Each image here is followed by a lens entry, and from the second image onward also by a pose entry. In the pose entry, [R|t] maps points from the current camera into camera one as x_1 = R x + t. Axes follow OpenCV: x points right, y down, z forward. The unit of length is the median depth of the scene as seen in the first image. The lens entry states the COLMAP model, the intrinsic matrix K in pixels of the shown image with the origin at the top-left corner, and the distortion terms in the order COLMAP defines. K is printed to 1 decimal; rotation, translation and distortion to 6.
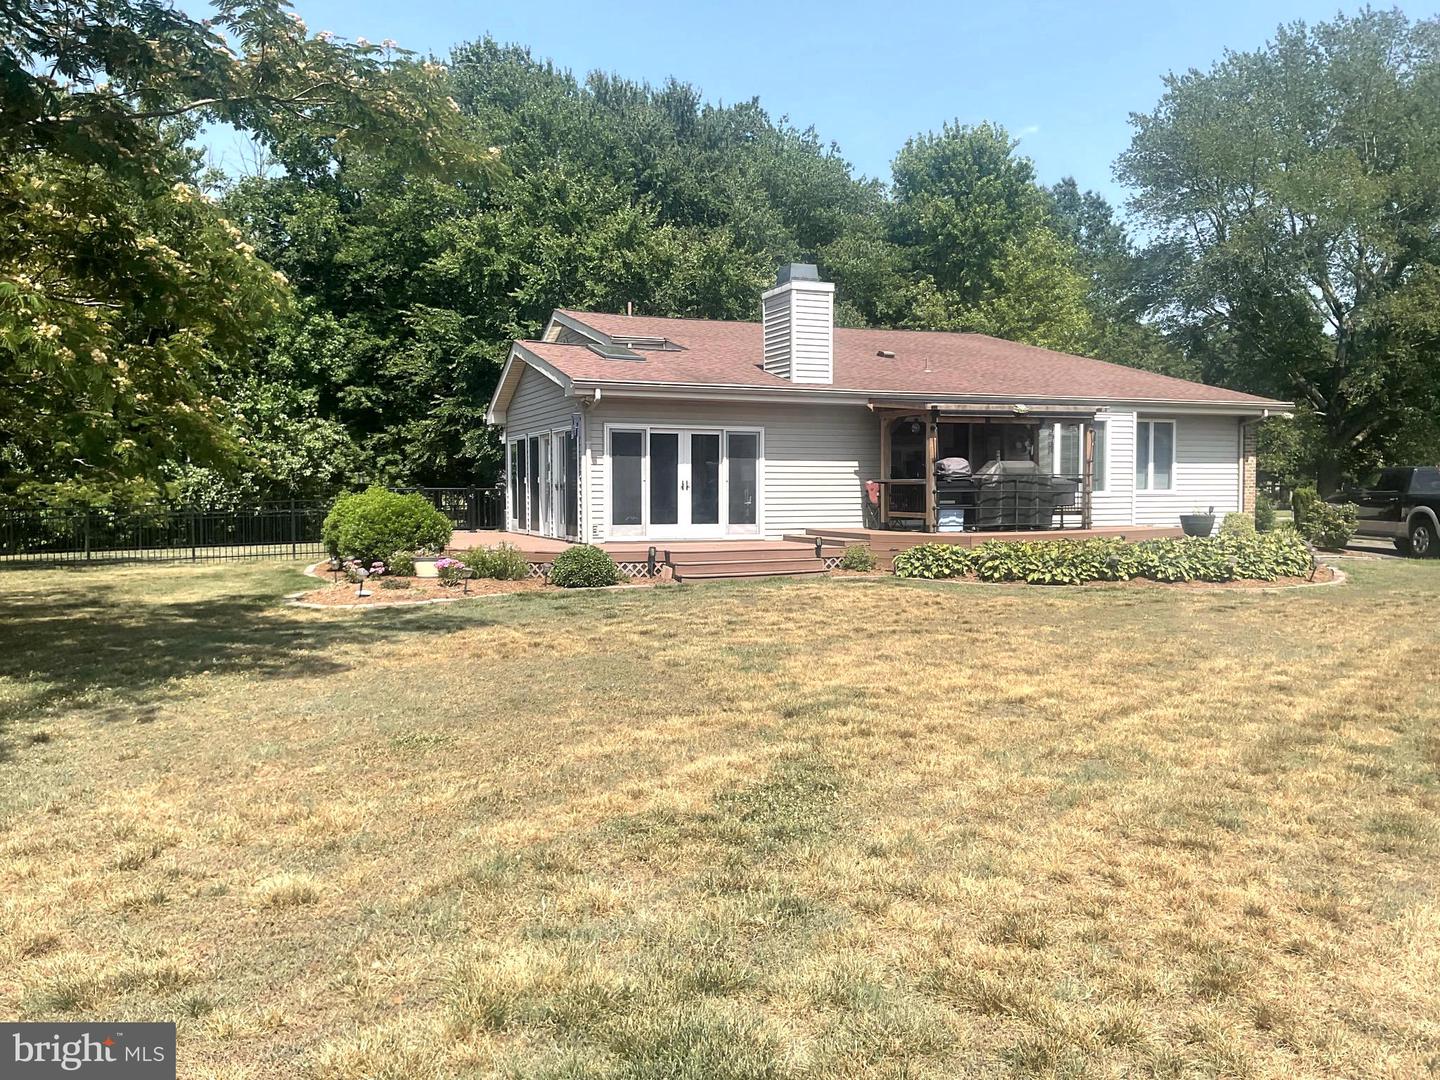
lens RADIAL K [[1212.9, 0, 719.5], [0, 1212.9, 588.8], [0, 0, 1]] dist [0.069390, -0.124682]
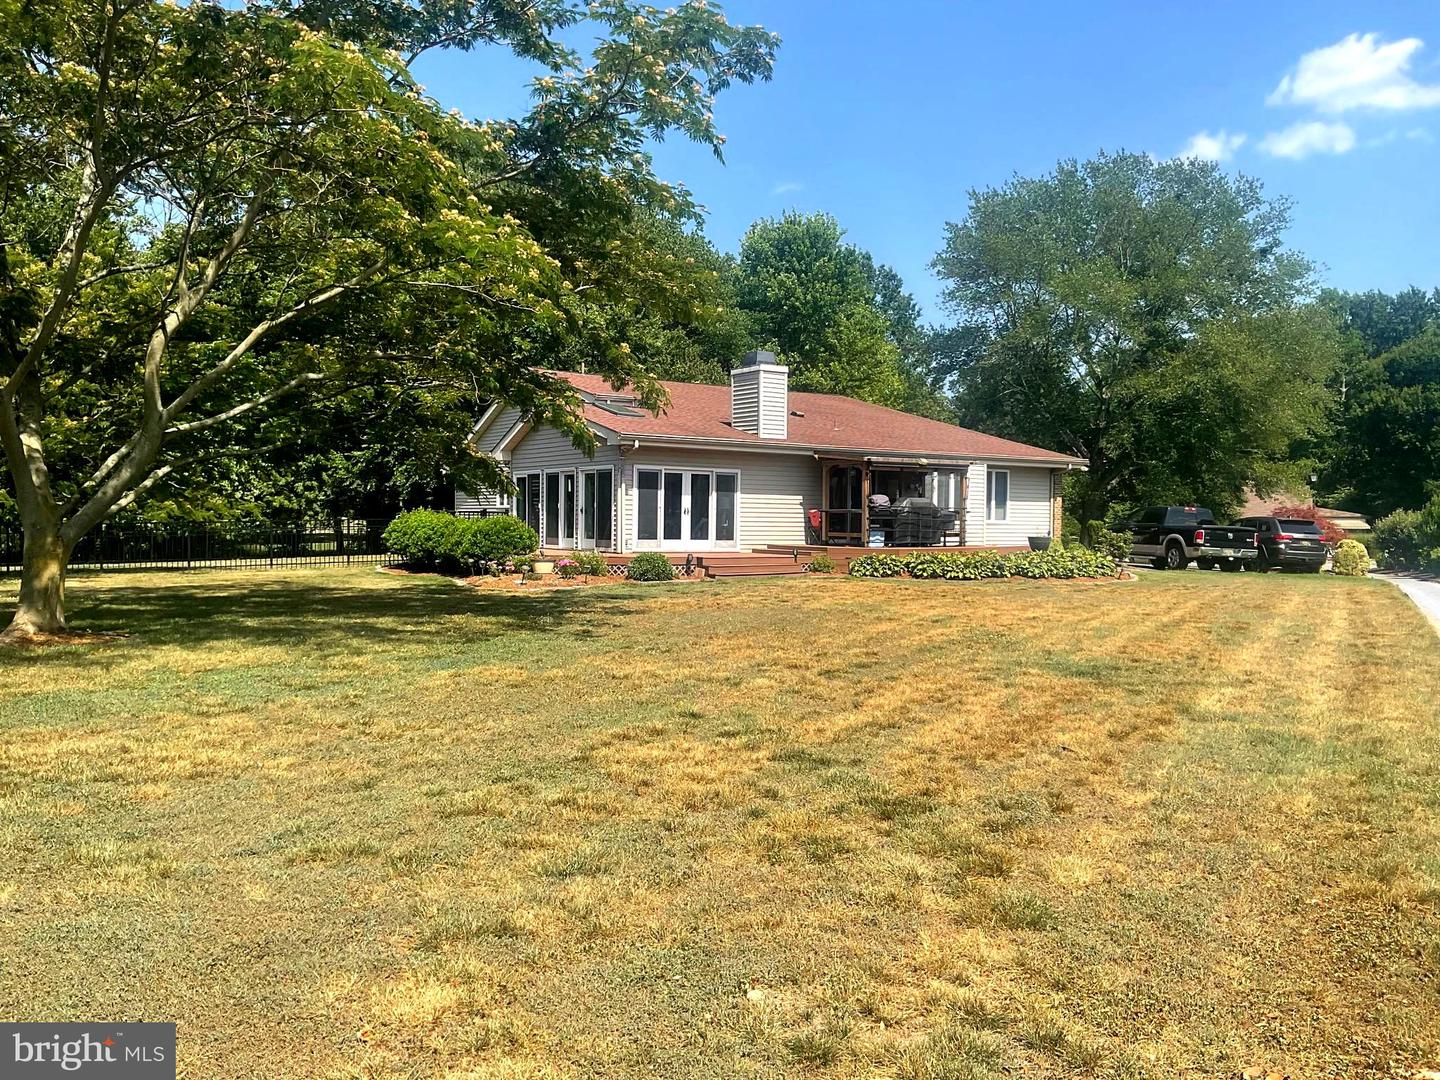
lens RADIAL K [[1216.7, 0, 725.4], [0, 1216.7, 597.2], [0, 0, 1]] dist [0.087862, -0.192708]
pose [[0.980457, 0.001361, 0.196728, -0.245011], [0.002459, 0.999813, -0.019170, 0.035923], [-0.196718, 0.019279, 0.980271, -0.331216]]
